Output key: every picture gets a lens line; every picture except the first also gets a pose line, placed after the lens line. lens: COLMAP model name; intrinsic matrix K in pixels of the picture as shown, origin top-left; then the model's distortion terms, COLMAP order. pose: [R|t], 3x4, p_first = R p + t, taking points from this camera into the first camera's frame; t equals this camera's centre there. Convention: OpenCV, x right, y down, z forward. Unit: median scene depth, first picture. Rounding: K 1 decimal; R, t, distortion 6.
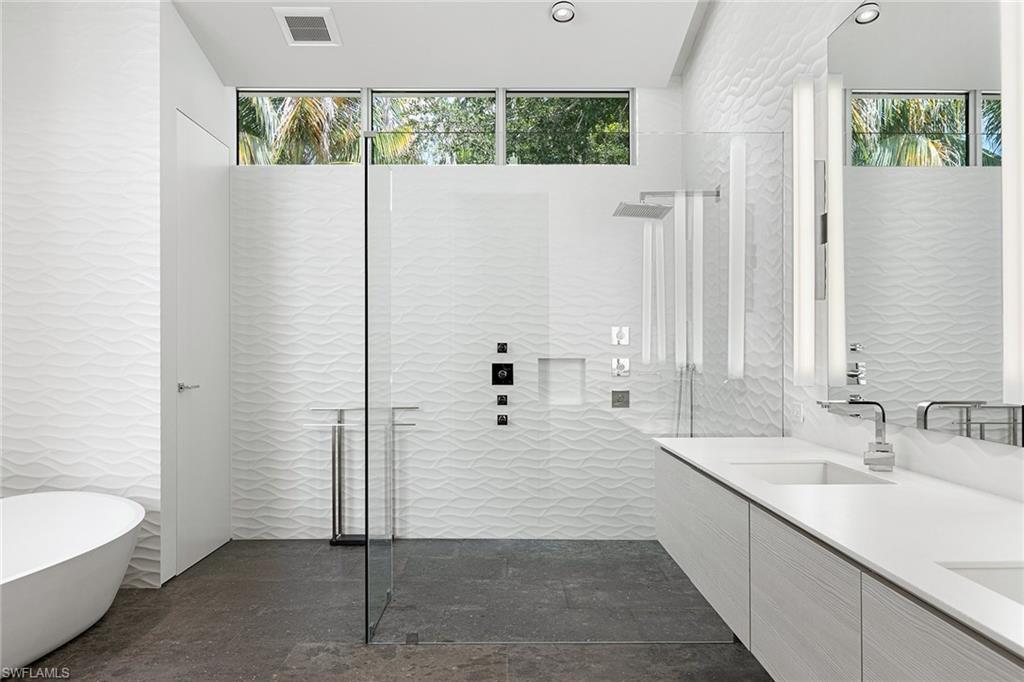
lens RADIAL K [[726.4, 0, 514.4], [0, 726.4, 347.9], [0, 0, 1]] dist [0.007956, 0.002187]
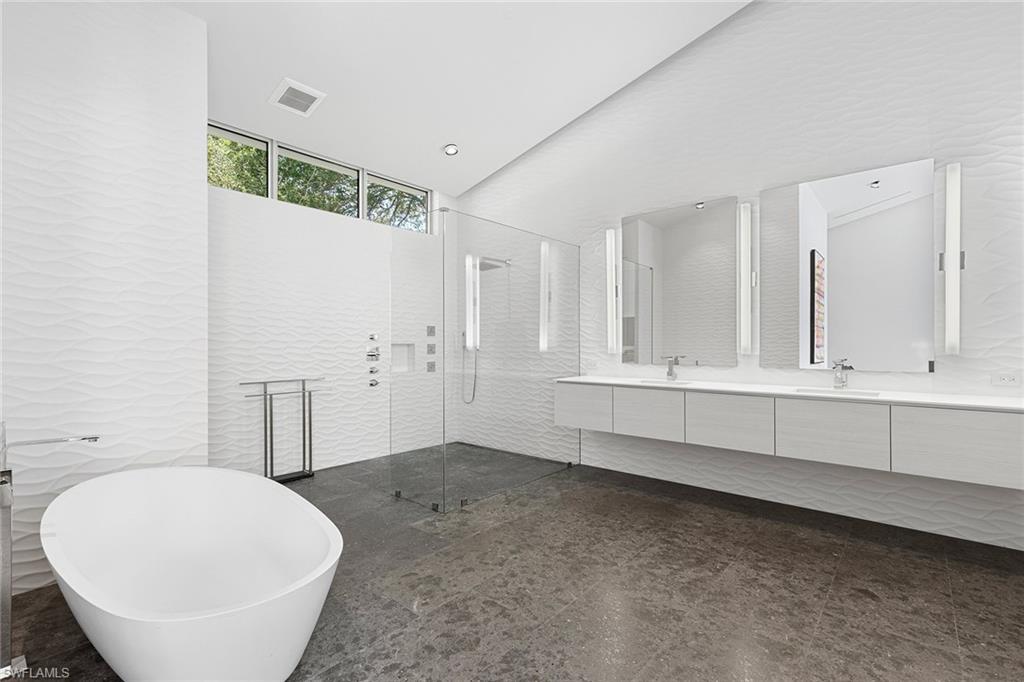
lens RADIAL K [[466.6, 0, 511.5], [0, 466.6, 340.0], [0, 0, 1]] dist [0.002205, -0.000104]
pose [[0.650856, 0.006131, 0.759176, -0.734393], [-0.011334, 0.999934, 0.001642, 0.001171], [-0.759116, -0.009673, 0.650883, 0.141525]]
